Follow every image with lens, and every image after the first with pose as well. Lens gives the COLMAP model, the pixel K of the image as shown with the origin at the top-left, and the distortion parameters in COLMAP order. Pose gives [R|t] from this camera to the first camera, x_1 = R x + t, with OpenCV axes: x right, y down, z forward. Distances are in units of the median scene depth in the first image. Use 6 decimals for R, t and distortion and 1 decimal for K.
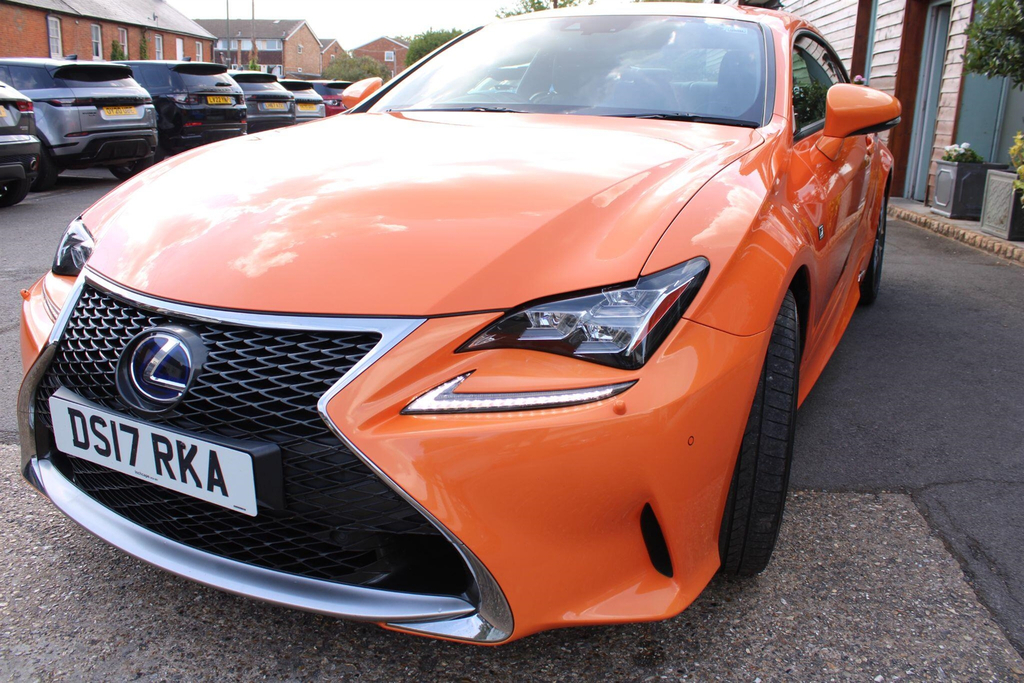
lens RADIAL K [[860.8, 0, 516.3], [0, 860.8, 324.7], [0, 0, 1]] dist [-0.162065, 0.148133]
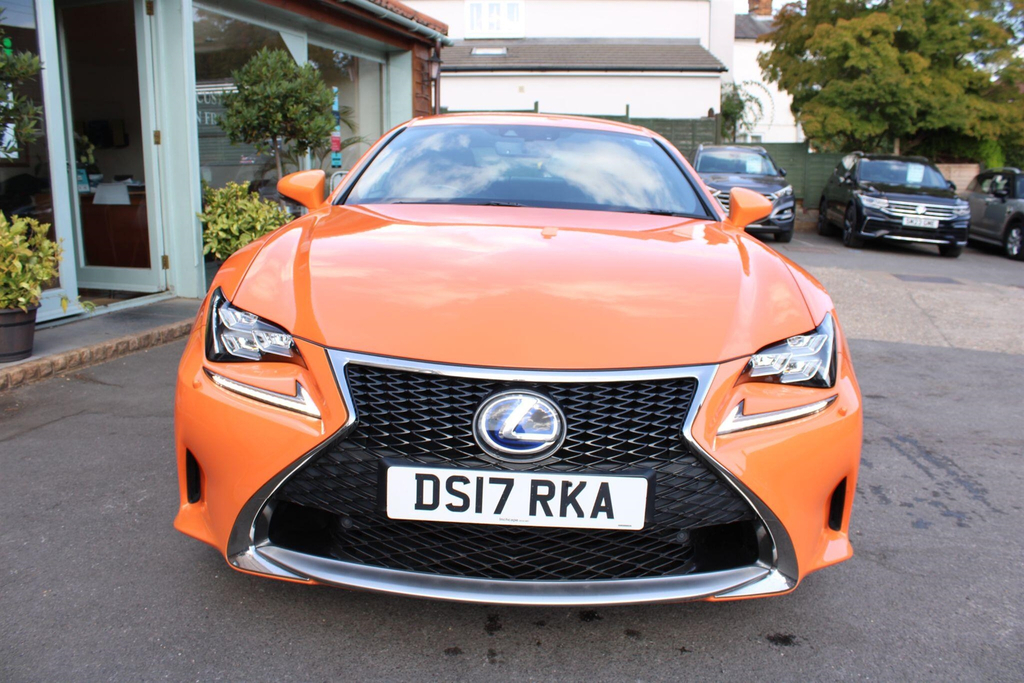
lens RADIAL K [[853.6, 0, 516.7], [0, 853.6, 328.8], [0, 0, 1]] dist [-0.157565, 0.127067]
pose [[0.891857, -0.050794, 0.449456, -0.976942], [0.090441, 0.993634, -0.067171, -0.001664], [-0.443182, 0.100556, 0.890774, -0.065694]]
